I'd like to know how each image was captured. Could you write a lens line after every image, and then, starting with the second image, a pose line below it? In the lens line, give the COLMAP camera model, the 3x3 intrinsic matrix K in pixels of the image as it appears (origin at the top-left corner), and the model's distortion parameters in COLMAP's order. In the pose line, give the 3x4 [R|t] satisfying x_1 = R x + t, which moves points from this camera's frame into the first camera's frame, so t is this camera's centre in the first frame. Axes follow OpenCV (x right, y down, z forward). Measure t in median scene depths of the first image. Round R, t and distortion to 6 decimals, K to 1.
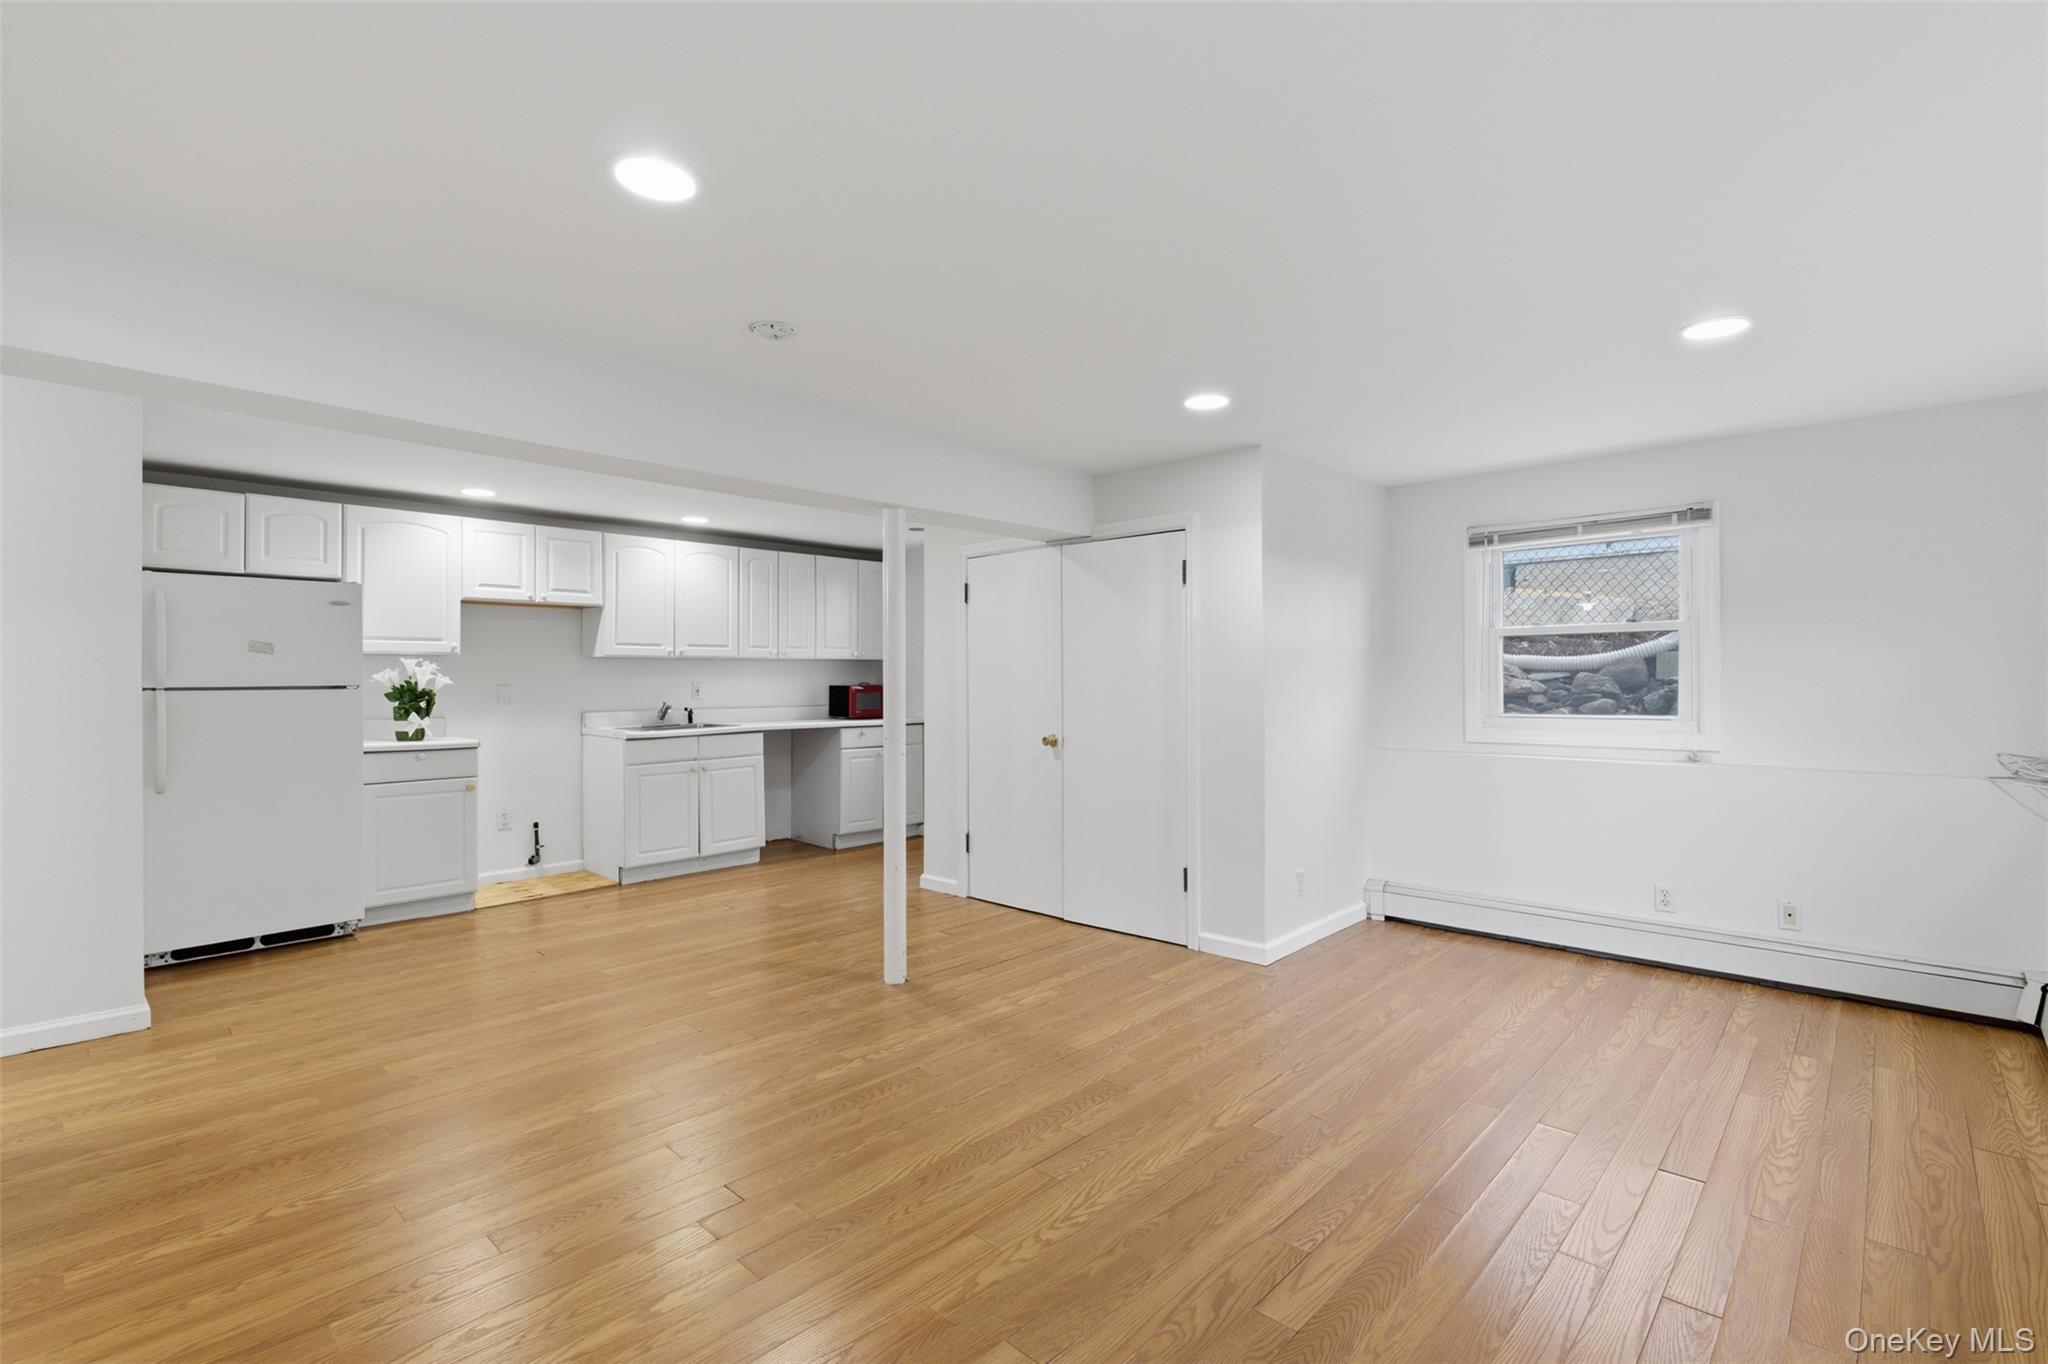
lens RADIAL K [[920.3, 0, 1030.0], [0, 920.3, 679.0], [0, 0, 1]] dist [-0.000775, 0.000100]
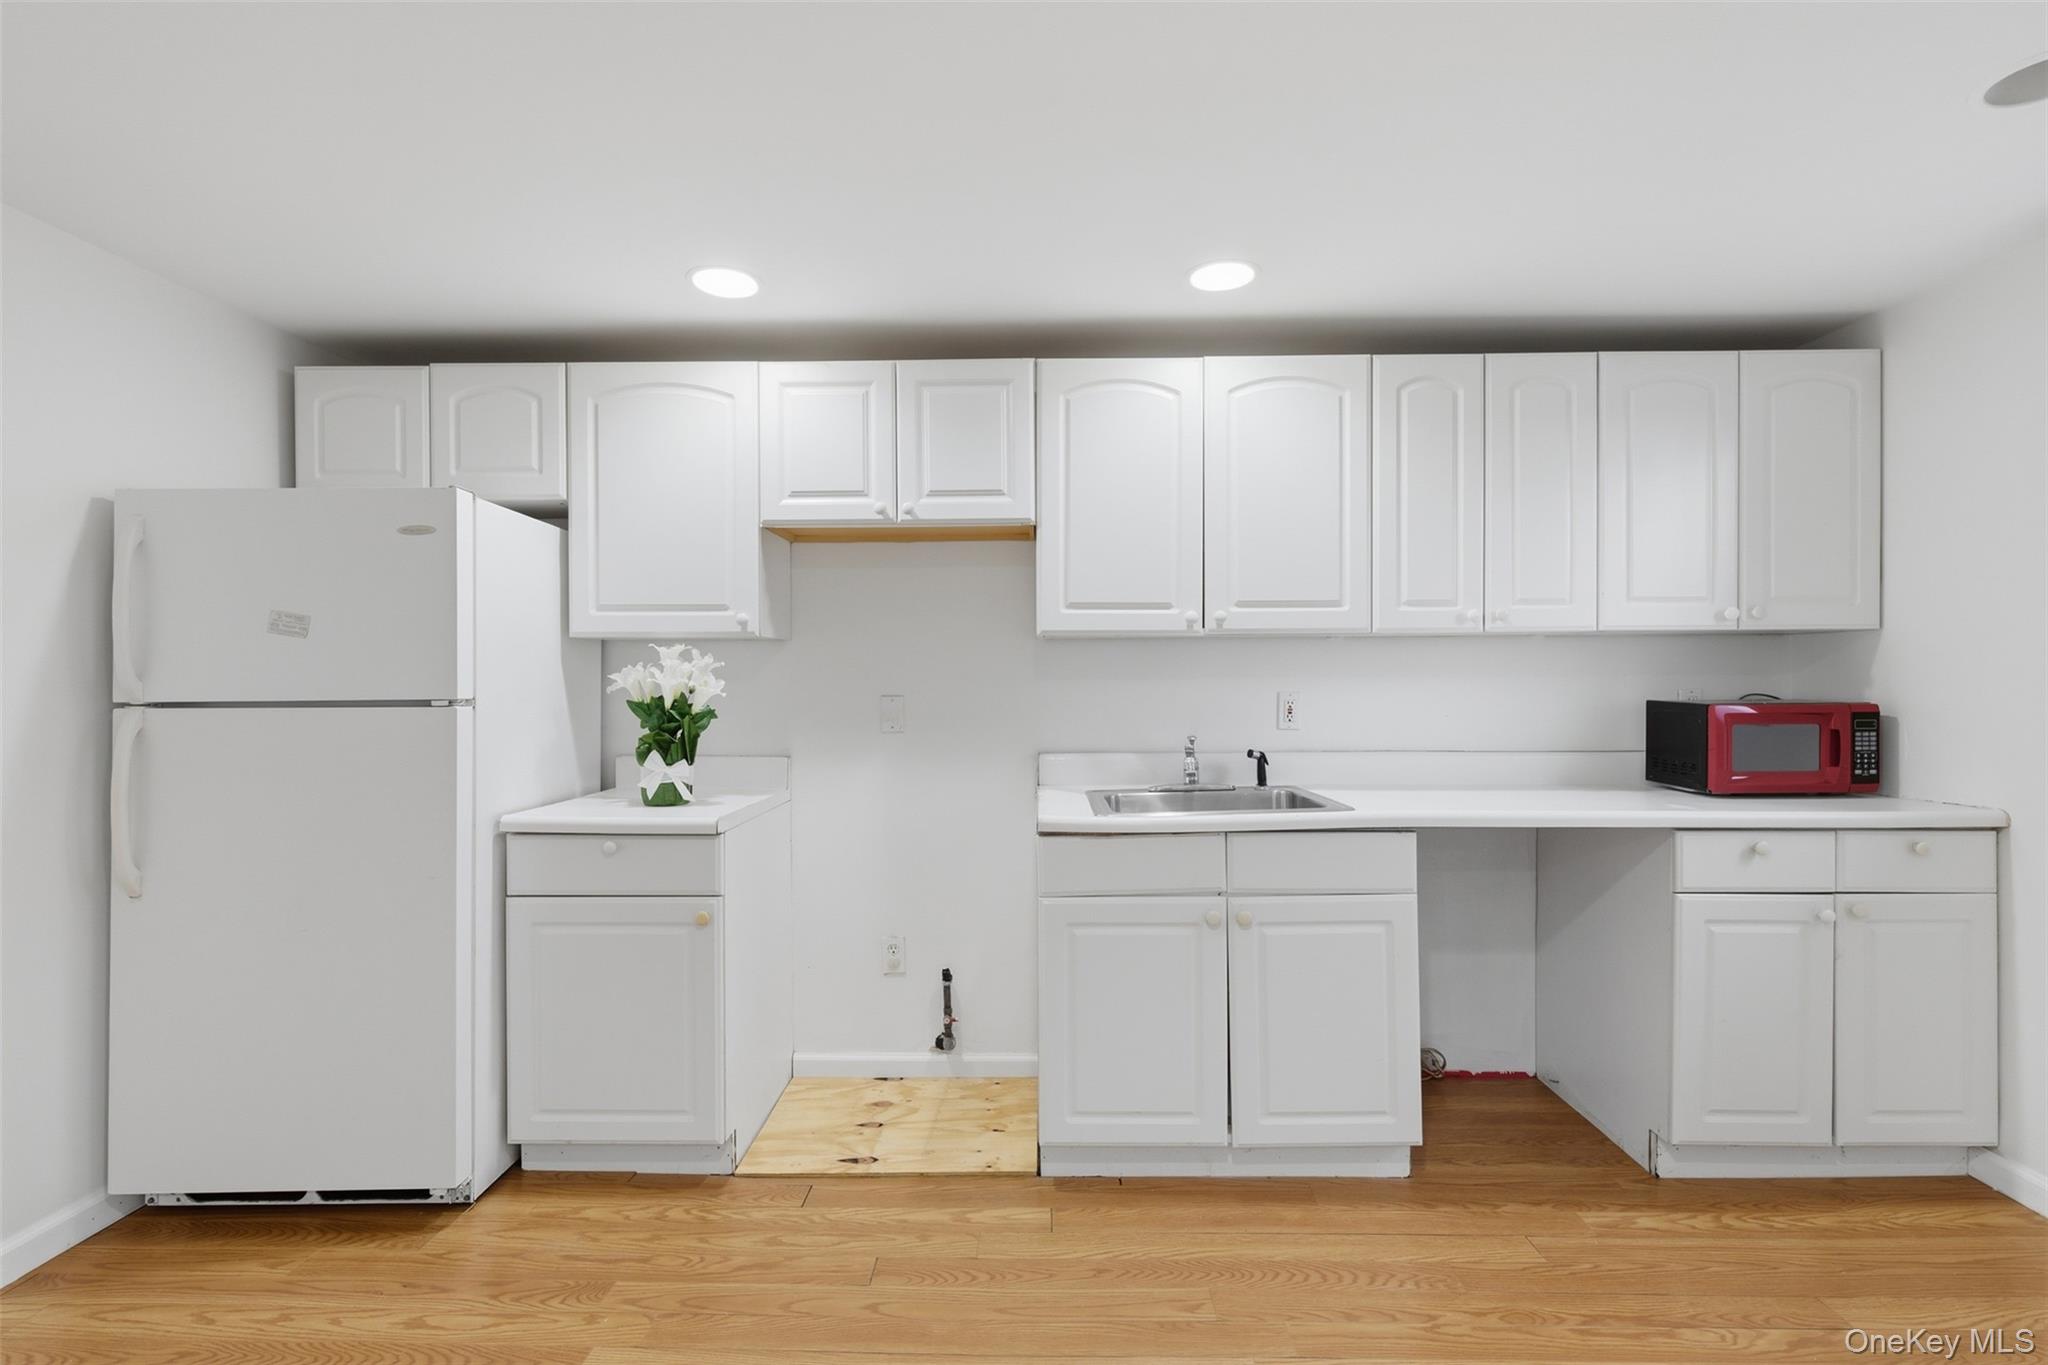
lens RADIAL K [[920.3, 0, 1030.0], [0, 920.3, 679.5], [0, 0, 1]] dist [-0.000775, 0.000100]
pose [[0.670544, 0.002255, -0.741866, -0.128845], [0.000152, 0.999995, 0.003177, -0.003939], [0.741869, -0.002244, 0.670541, 0.673867]]
